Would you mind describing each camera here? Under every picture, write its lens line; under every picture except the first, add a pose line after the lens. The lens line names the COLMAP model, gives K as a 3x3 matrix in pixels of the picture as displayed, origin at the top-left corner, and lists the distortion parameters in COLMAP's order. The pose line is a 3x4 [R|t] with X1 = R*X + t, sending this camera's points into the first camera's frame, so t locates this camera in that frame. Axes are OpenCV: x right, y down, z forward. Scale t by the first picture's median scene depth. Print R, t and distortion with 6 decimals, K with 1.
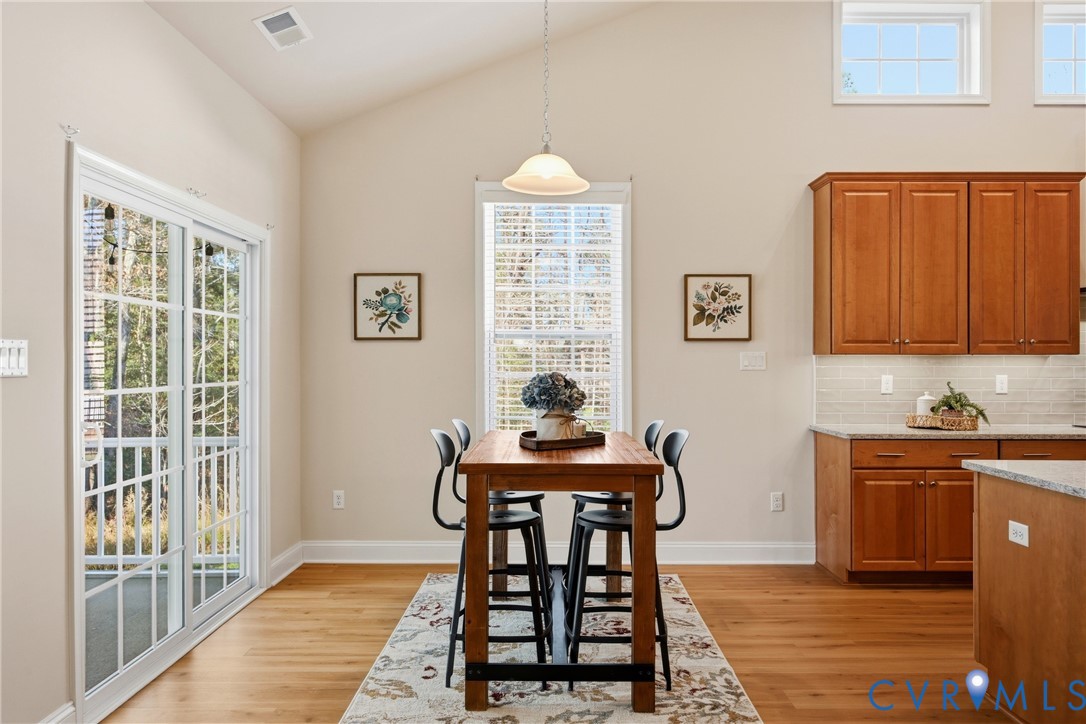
lens RADIAL K [[803.6, 0, 546.5], [0, 803.6, 357.5], [0, 0, 1]] dist [-0.003611, 0.003571]
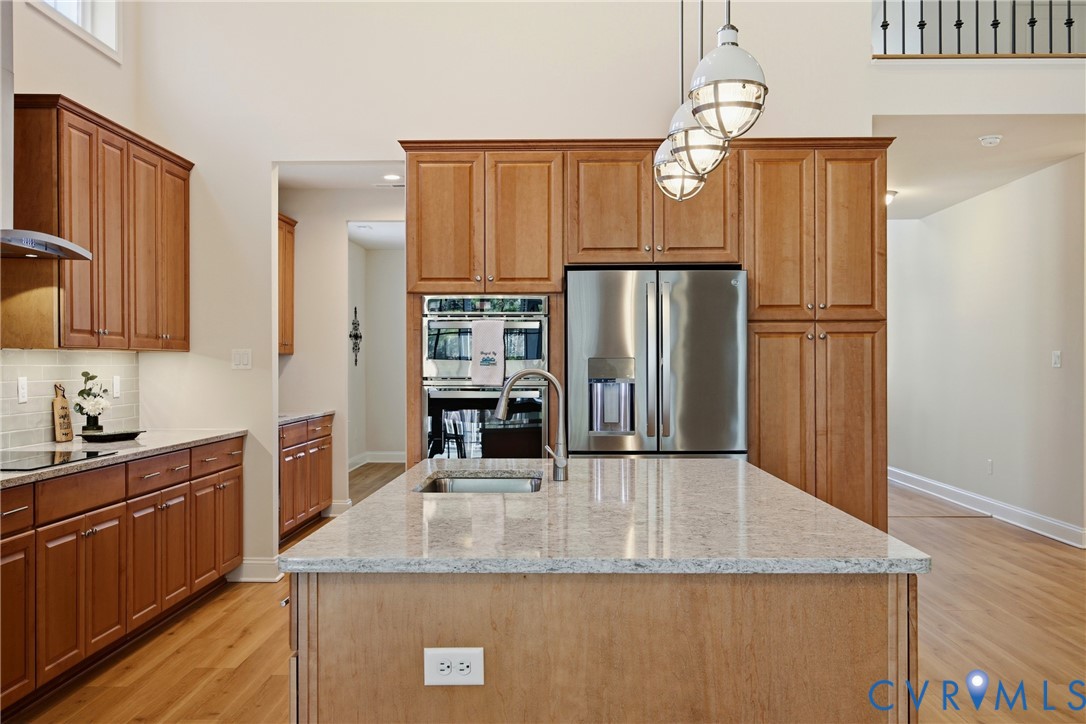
lens RADIAL K [[1042.5, 0, 550.2], [0, 1042.5, 363.7], [0, 0, 1]] dist [-0.004744, 0.000000]
pose [[0.006360, -0.001654, 0.999978, -0.079203], [-0.010148, 0.999947, 0.001719, 0.004107], [-0.999928, -0.010158, 0.006343, 0.549036]]
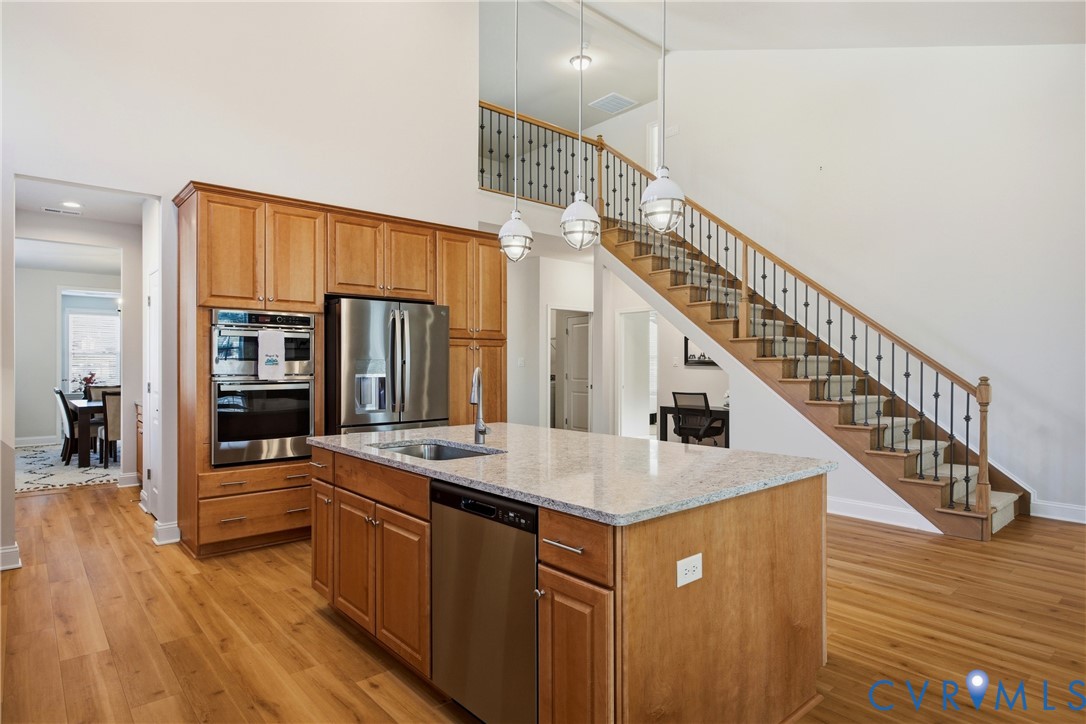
lens RADIAL K [[604.7, 0, 546.7], [0, 604.7, 363.9], [0, 0, 1]] dist [0.002807, -0.000909]
pose [[-0.663960, 0.000076, 0.747769, 0.134589], [-0.008928, 0.999928, -0.008030, 0.010215], [-0.747715, -0.012007, -0.663911, 0.894835]]
